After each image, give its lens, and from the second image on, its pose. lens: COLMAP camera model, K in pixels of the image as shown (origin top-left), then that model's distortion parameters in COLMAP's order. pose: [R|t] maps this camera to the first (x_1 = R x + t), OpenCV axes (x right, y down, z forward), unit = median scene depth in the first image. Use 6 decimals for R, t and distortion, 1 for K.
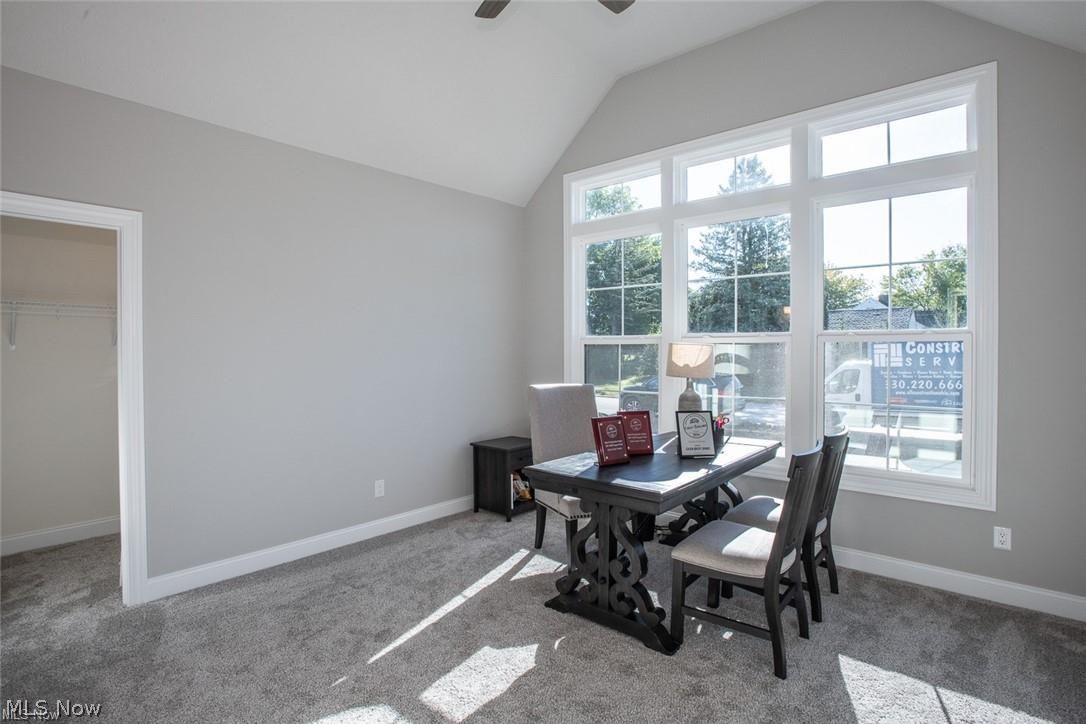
lens RADIAL K [[527.9, 0, 551.2], [0, 527.9, 359.7], [0, 0, 1]] dist [-0.046178, 0.013221]
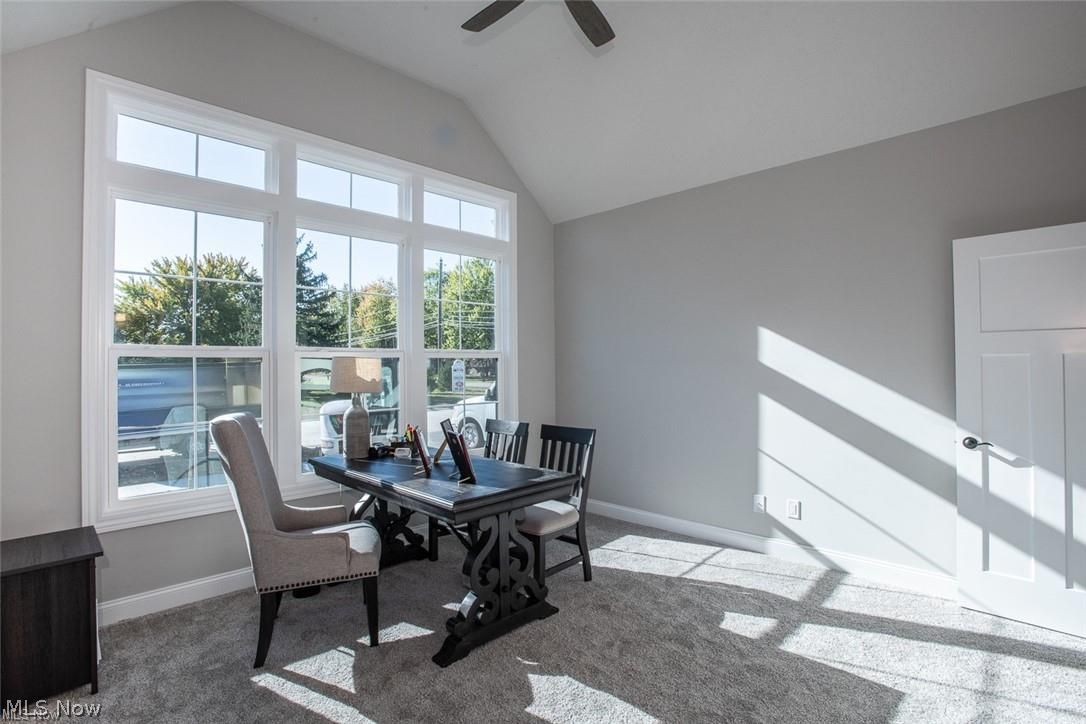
lens RADIAL K [[527.9, 0, 551.1], [0, 527.9, 358.7], [0, 0, 1]] dist [-0.046178, 0.013221]
pose [[0.071945, 0.008947, 0.997368, -0.672881], [0.020206, 0.999741, -0.010426, -0.013671], [-0.997204, 0.020903, 0.071746, 0.601678]]
